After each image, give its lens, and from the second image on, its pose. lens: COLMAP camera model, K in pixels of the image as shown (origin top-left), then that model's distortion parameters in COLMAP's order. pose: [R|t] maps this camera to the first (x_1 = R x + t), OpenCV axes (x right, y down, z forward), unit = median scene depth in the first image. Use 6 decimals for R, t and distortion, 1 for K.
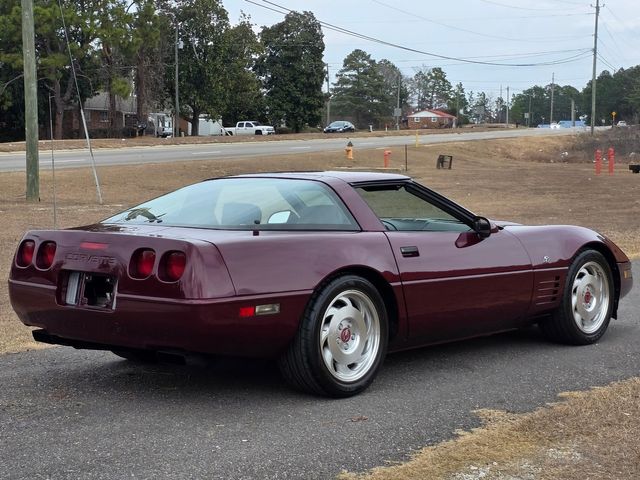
lens RADIAL K [[1089.5, 0, 318.6], [0, 1089.5, 236.5], [0, 0, 1]] dist [-0.040241, 0.000000]
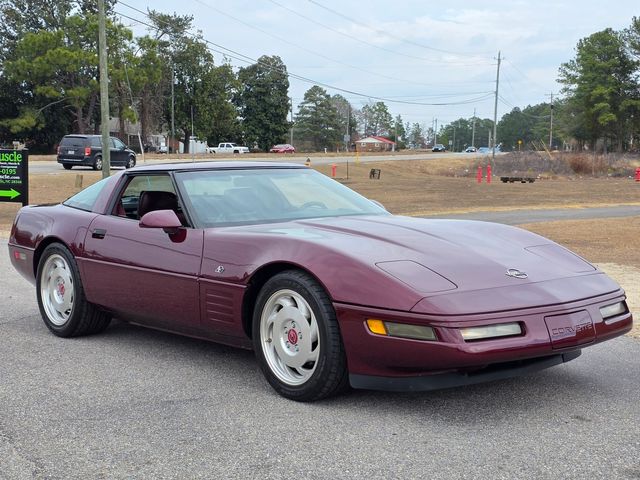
lens RADIAL K [[1089.5, 0, 321.7], [0, 1089.5, 244.5], [0, 0, 1]] dist [-0.040241, 0.000000]
pose [[0.998719, 0.012448, 0.049053, -0.016935], [-0.011948, 0.999874, -0.010488, 0.025027], [-0.049177, 0.009888, 0.998741, -0.272794]]
